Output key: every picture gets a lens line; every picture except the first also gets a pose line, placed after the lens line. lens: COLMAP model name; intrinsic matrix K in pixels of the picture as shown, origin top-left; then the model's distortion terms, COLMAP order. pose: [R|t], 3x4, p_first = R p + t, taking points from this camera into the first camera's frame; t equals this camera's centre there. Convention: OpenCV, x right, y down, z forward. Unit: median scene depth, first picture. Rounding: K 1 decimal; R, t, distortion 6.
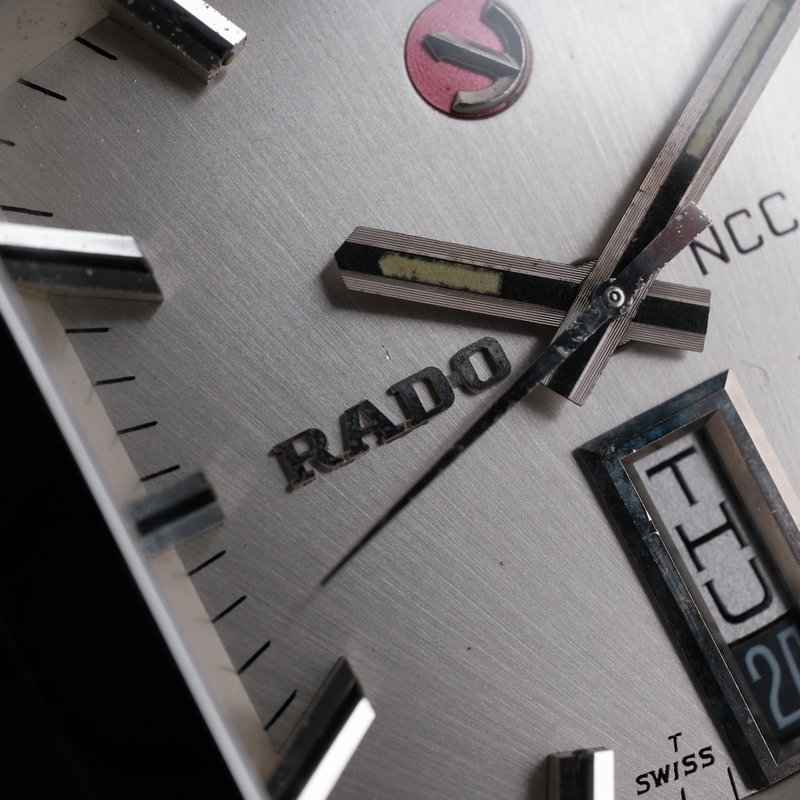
lens RADIAL K [[1846.9, 0, 400.0], [0, 1846.9, 400.0], [0, 0, 1]] dist [0.017025, 0.160424]
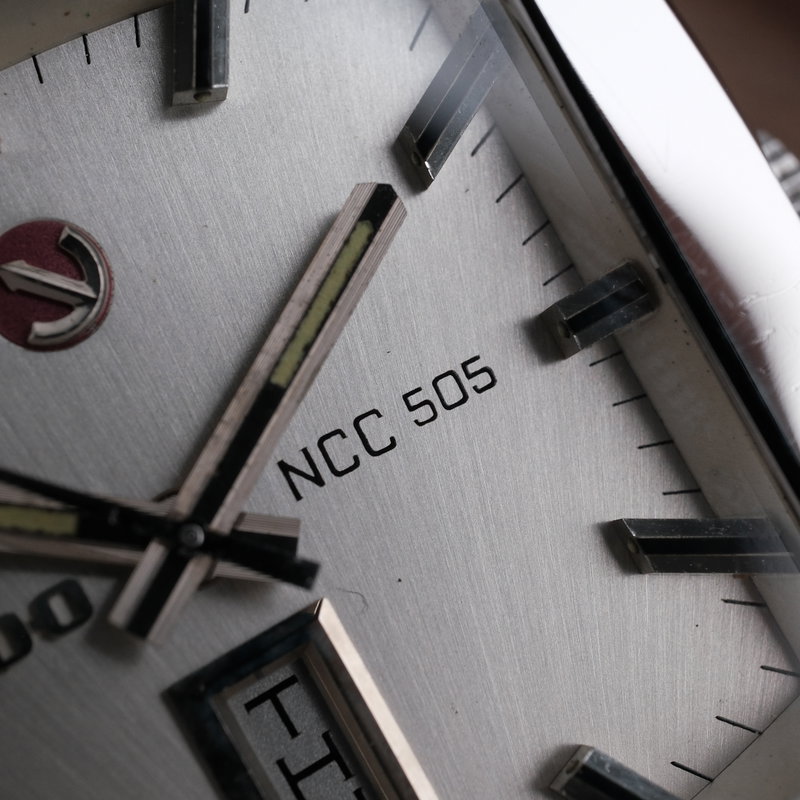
lens RADIAL K [[1846.9, 0, 400.0], [0, 1846.9, 400.0], [0, 0, 1]] dist [0.017025, 0.160424]
pose [[0.998456, -0.037121, 0.041335, 0.184109], [0.037575, 0.999241, -0.010269, -0.110845], [-0.040922, 0.011806, 0.999093, 0.024493]]
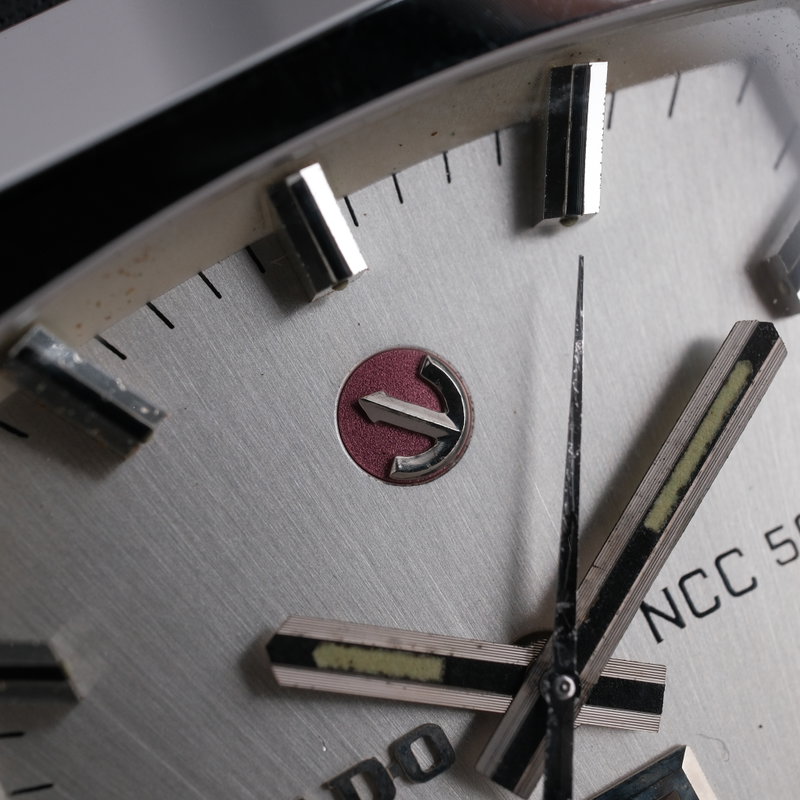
lens RADIAL K [[1846.9, 0, 400.0], [0, 1846.9, 400.0], [0, 0, 1]] dist [0.017025, 0.160424]
pose [[0.999400, -0.015114, 0.031176, 0.005238], [0.014175, 0.999446, 0.030126, -0.226660], [-0.031614, -0.029666, 0.999060, 0.066311]]
